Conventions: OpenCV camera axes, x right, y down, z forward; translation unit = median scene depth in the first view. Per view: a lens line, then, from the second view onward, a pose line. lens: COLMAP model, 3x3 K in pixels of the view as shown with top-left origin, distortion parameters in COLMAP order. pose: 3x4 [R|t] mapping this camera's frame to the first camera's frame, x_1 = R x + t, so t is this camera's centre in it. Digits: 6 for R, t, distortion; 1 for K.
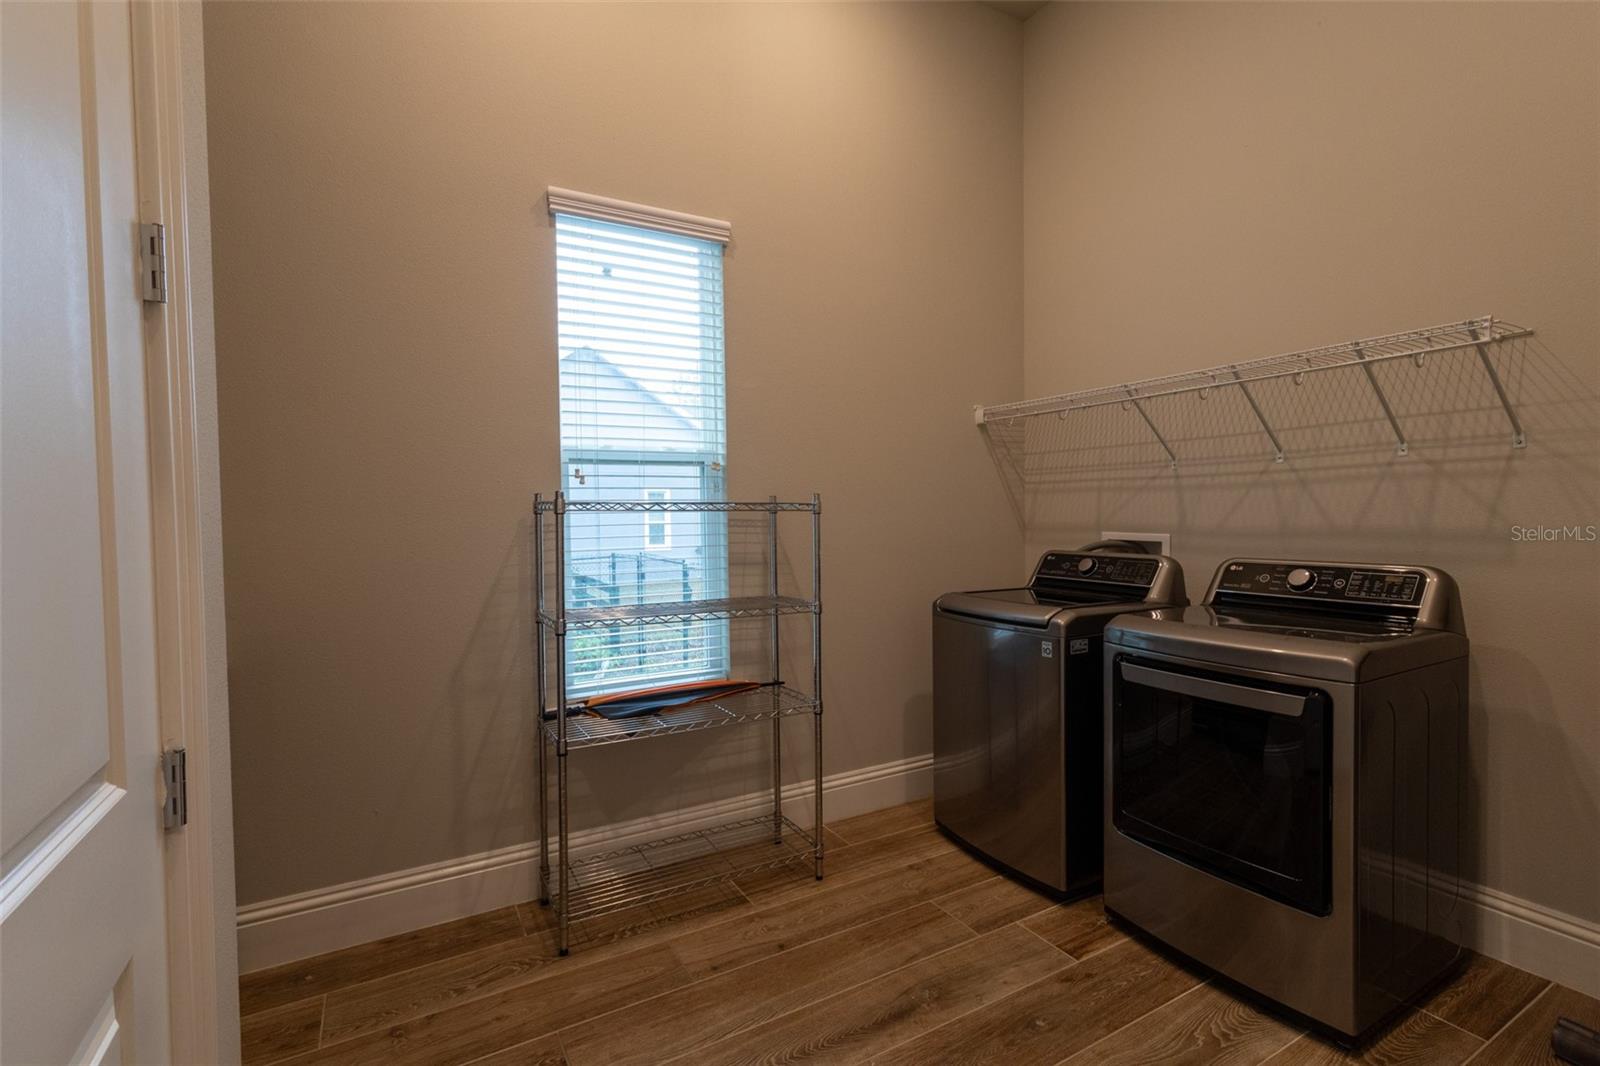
lens RADIAL K [[736.0, 0, 805.3], [0, 736.0, 531.4], [0, 0, 1]] dist [0.000526, 0.001607]
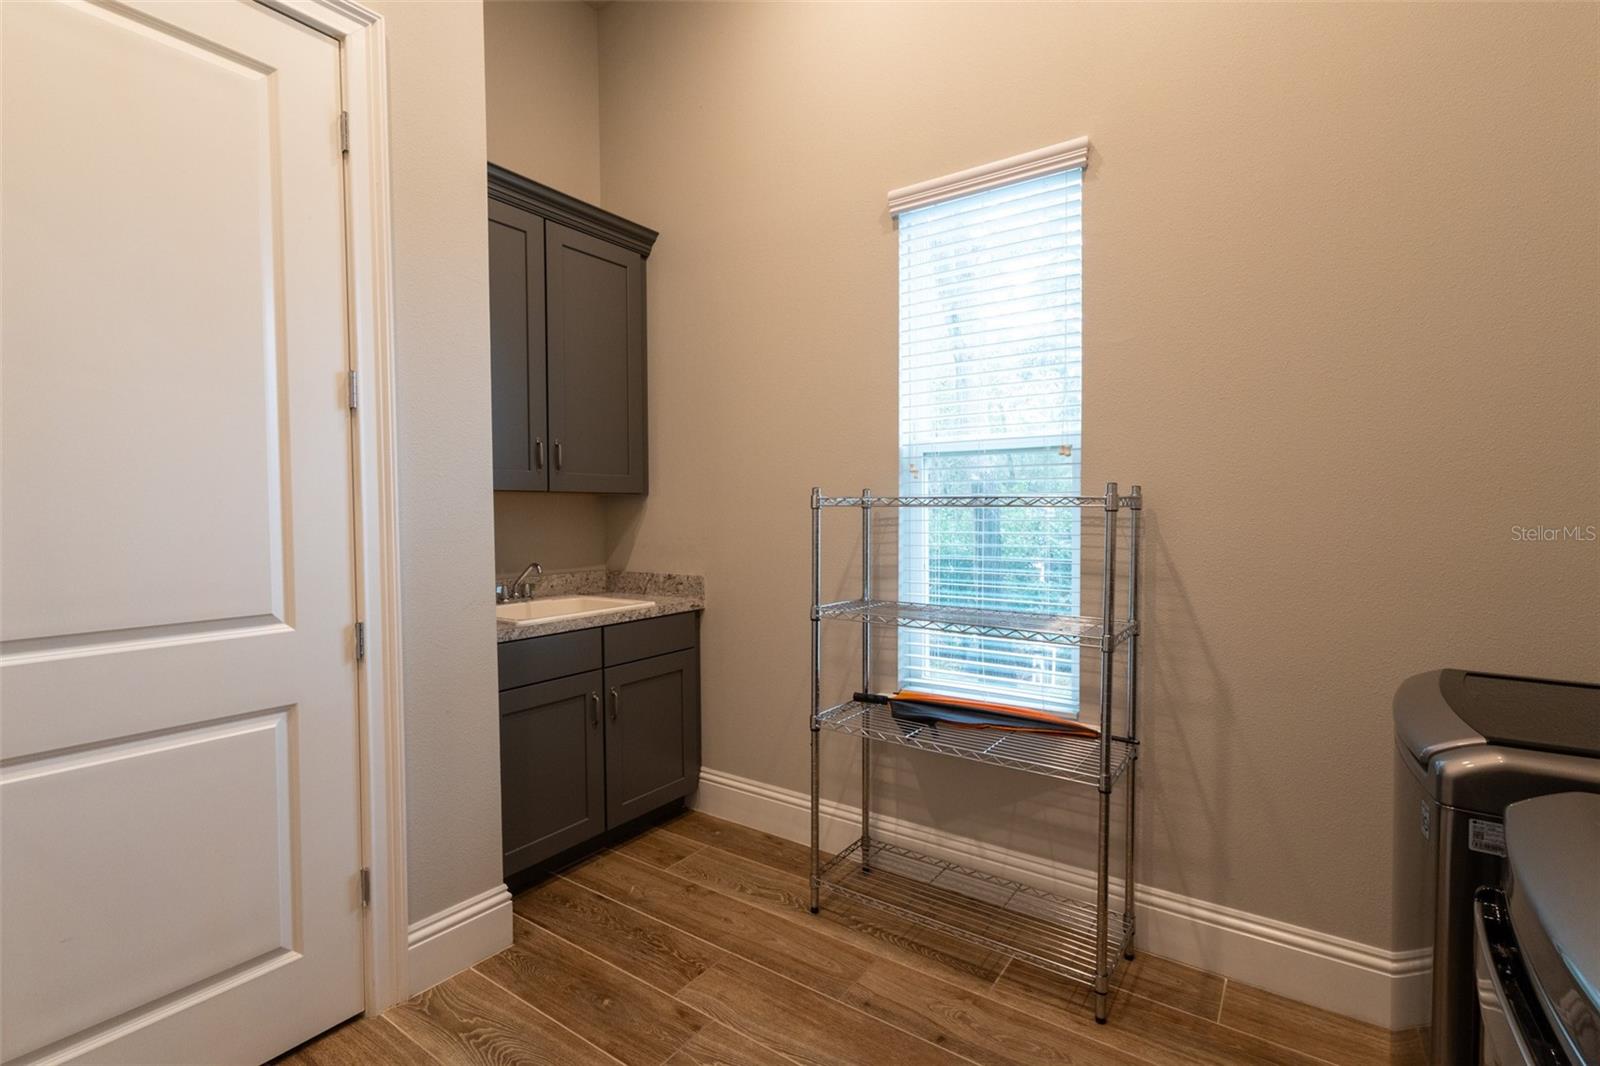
lens RADIAL K [[736.0, 0, 802.0], [0, 736.0, 534.6], [0, 0, 1]] dist [0.000526, 0.001607]
pose [[0.419257, 0.038536, -0.907050, 0.558837], [-0.023958, 0.999220, 0.031379, -0.016887], [0.907552, 0.008575, 0.419853, 0.456740]]
